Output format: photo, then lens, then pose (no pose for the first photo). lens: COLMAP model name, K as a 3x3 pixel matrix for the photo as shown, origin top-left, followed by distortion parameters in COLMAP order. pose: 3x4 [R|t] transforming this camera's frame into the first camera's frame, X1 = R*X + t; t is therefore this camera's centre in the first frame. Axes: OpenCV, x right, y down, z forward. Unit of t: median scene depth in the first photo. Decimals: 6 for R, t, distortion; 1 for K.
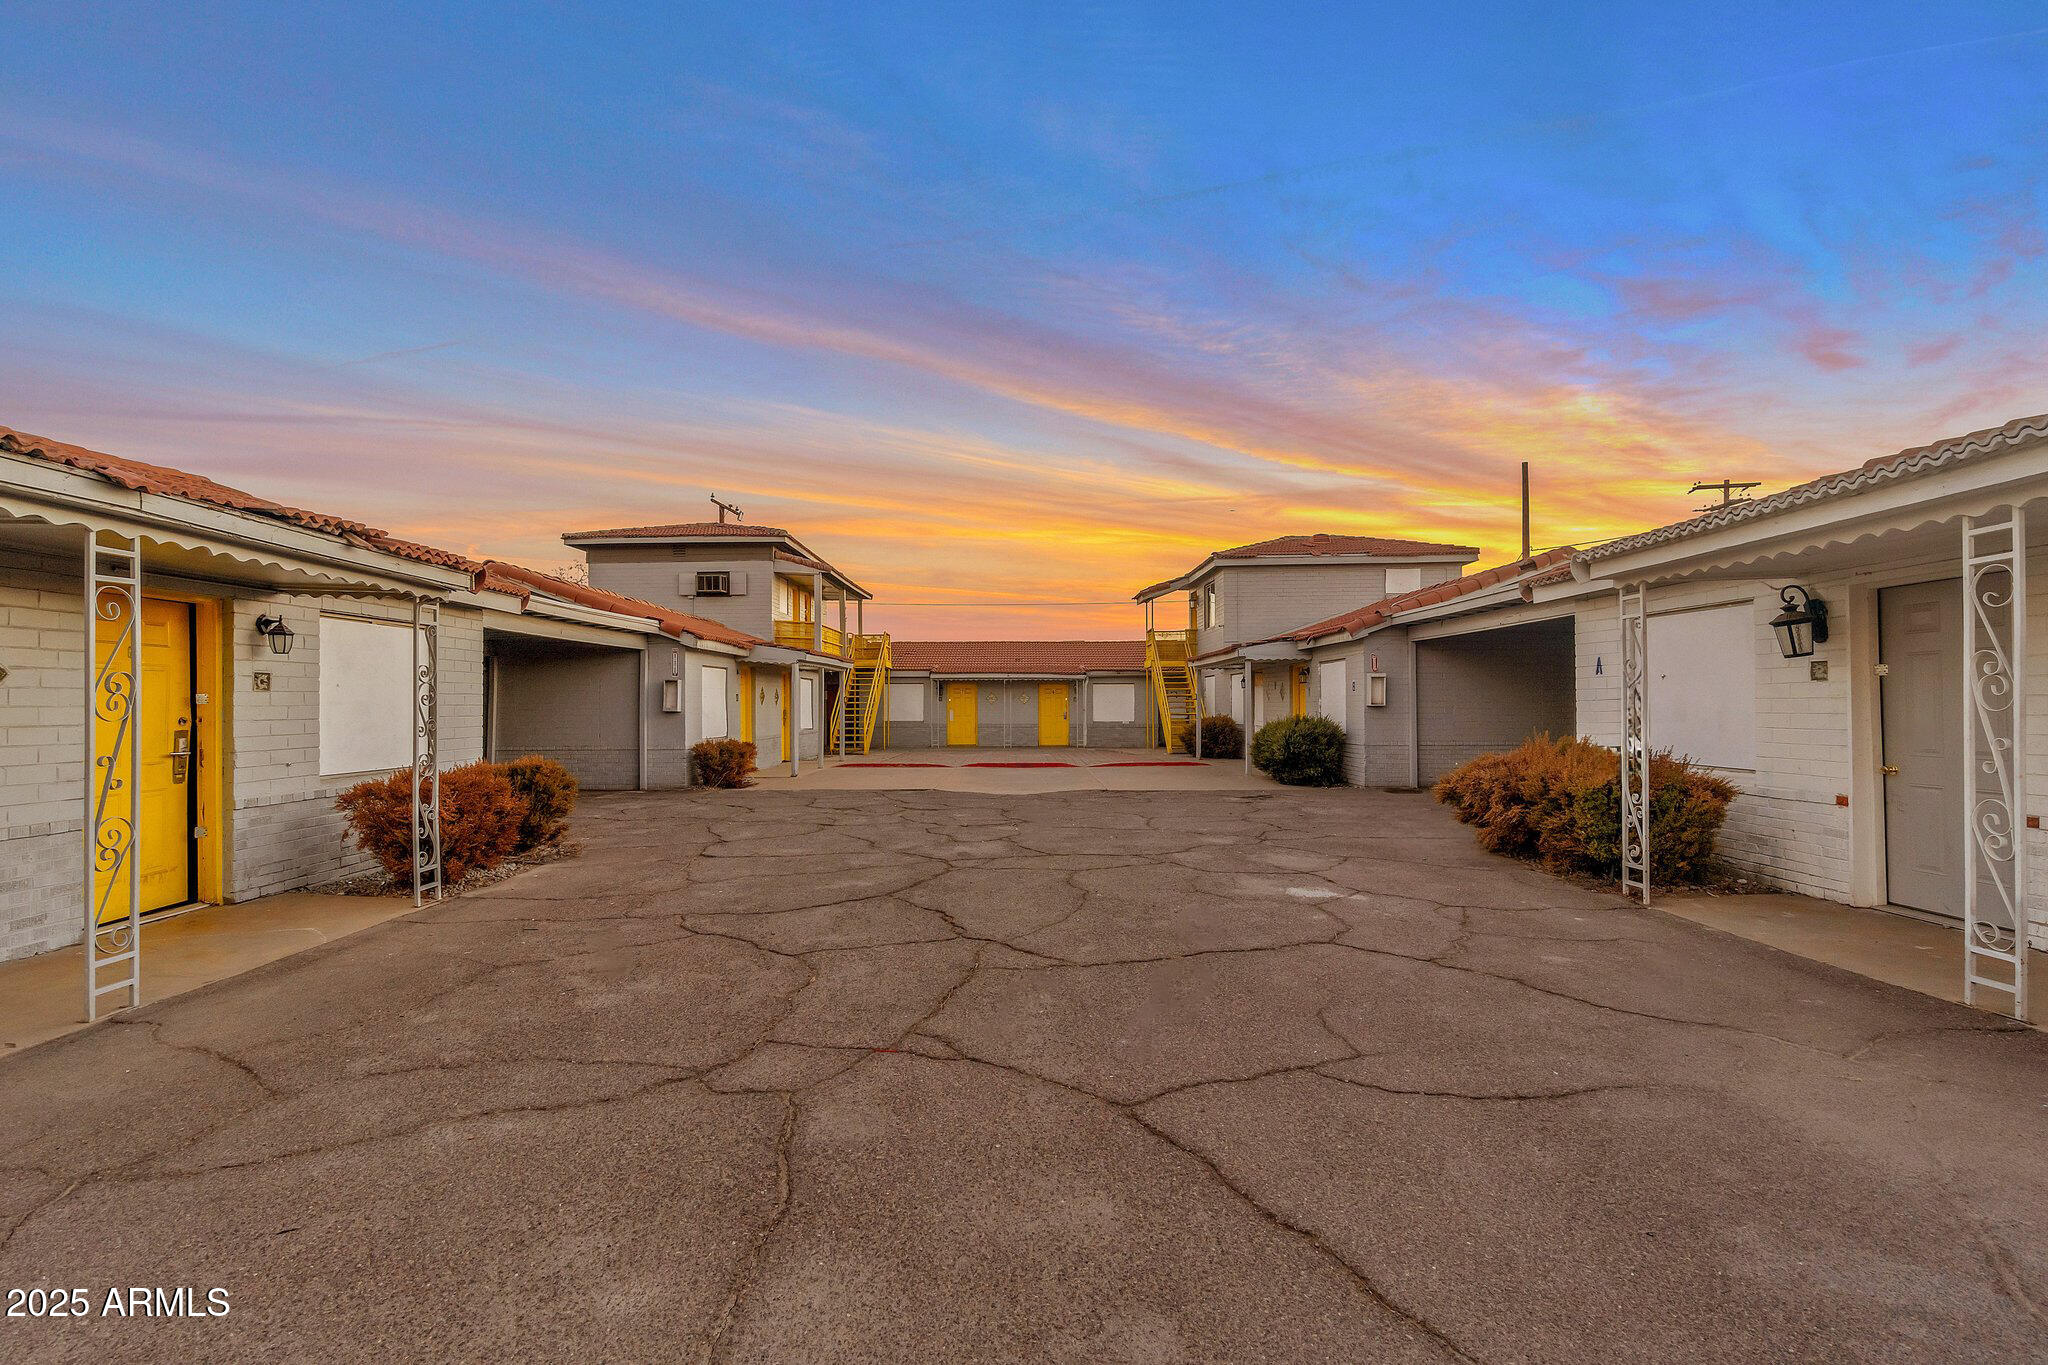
lens RADIAL K [[920.7, 0, 1023.4], [0, 920.7, 691.1], [0, 0, 1]] dist [-0.001315, 0.000689]
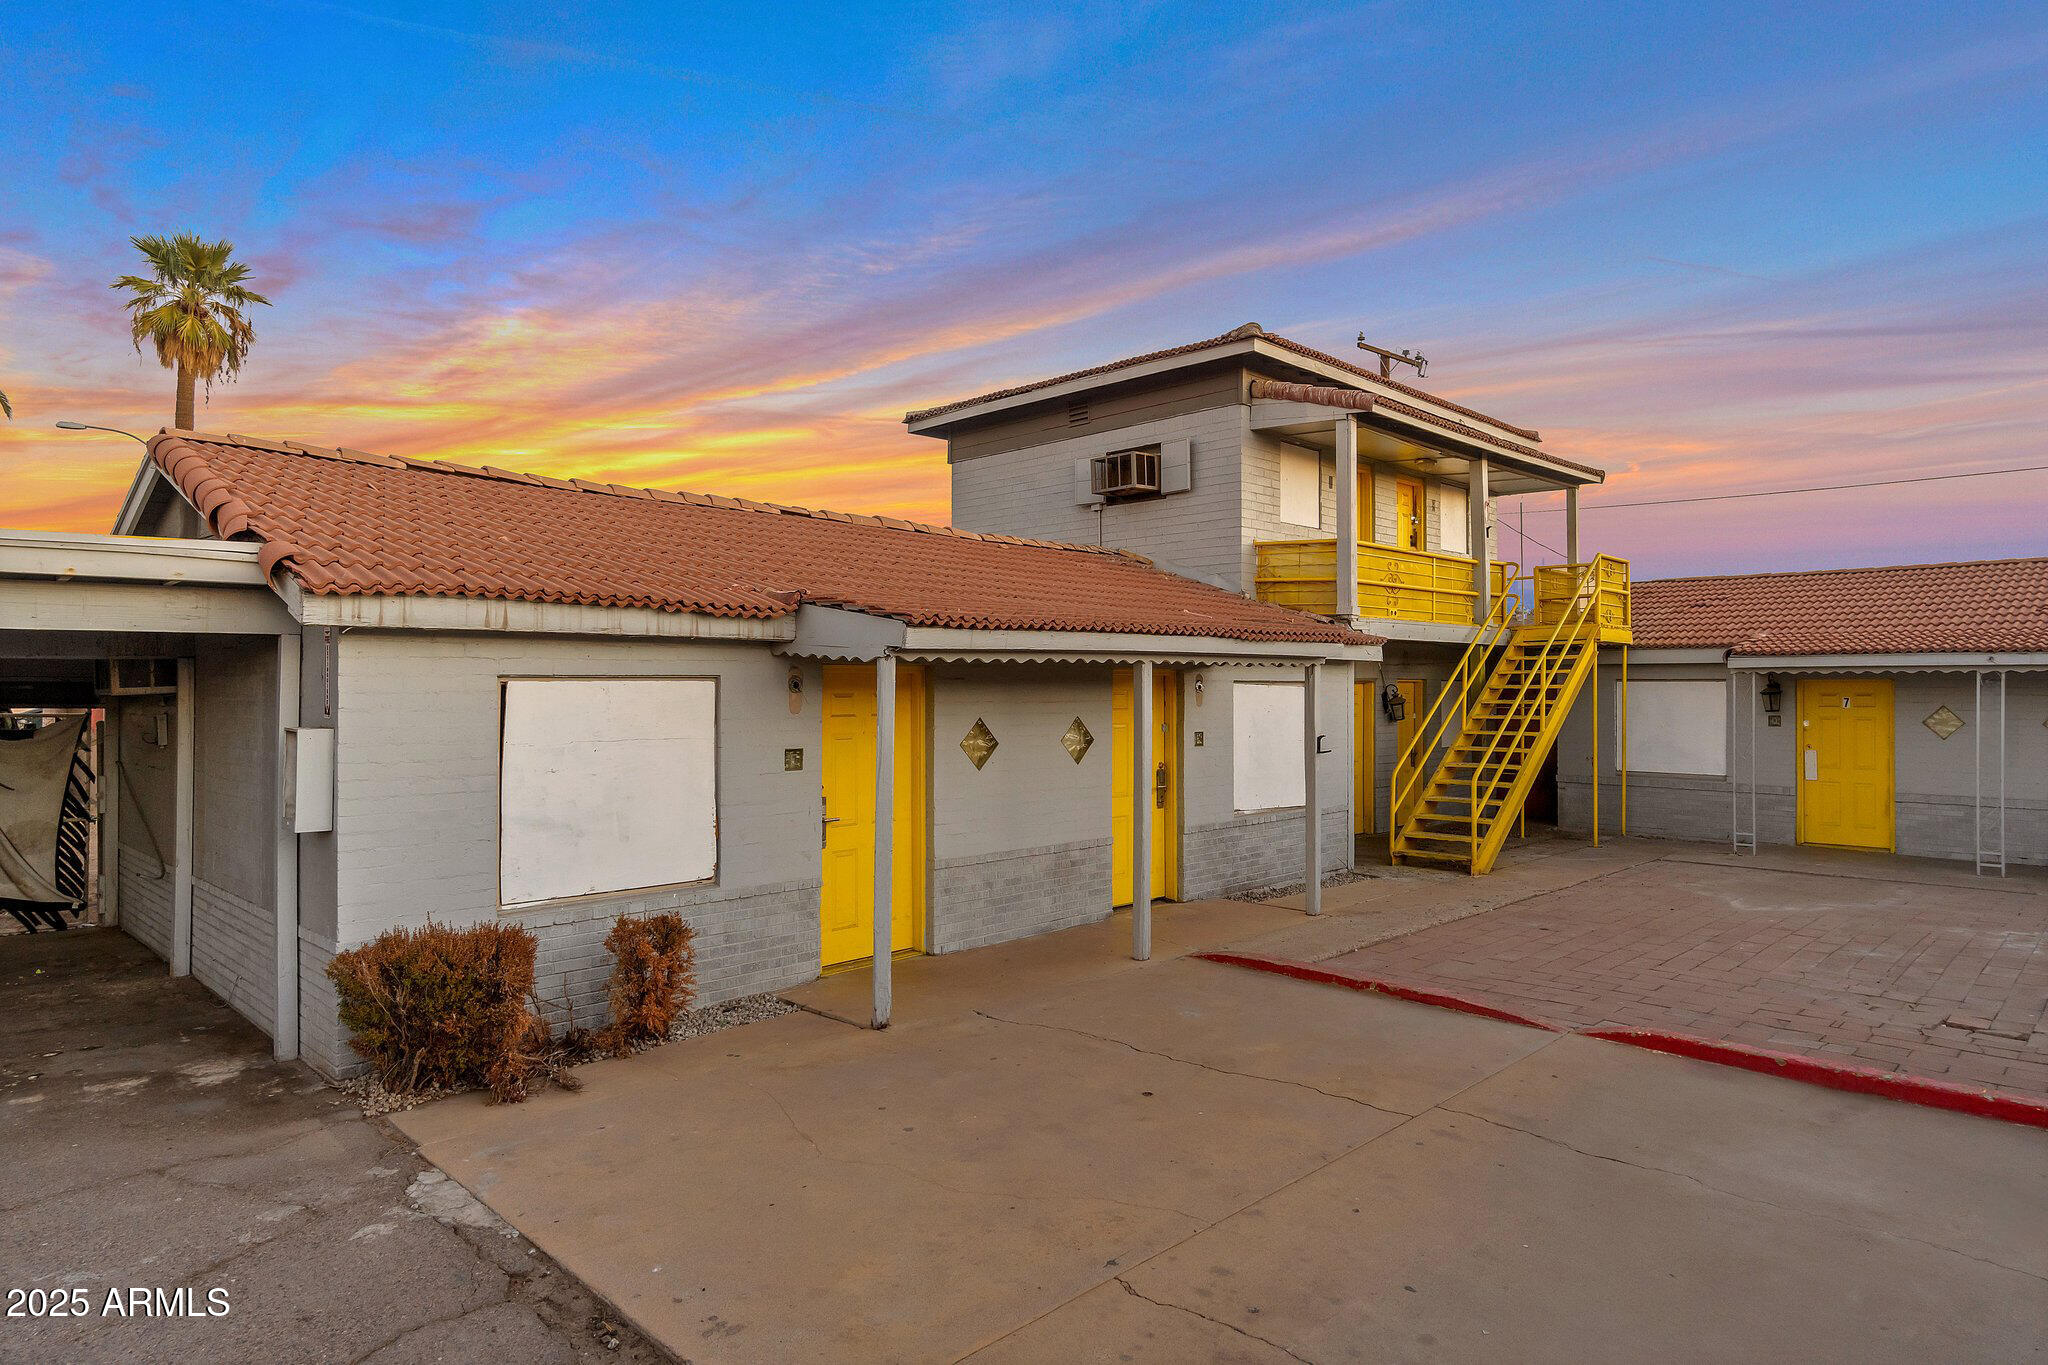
lens RADIAL K [[1243.1, 0, 1031.8], [0, 1243.1, 683.7], [0, 0, 1]] dist [0.001807, 0.000679]
pose [[0.720328, -0.005360, -0.693613, 0.054485], [0.009115, 0.999957, 0.001738, -0.012920], [0.693573, -0.007574, 0.720346, 0.503257]]
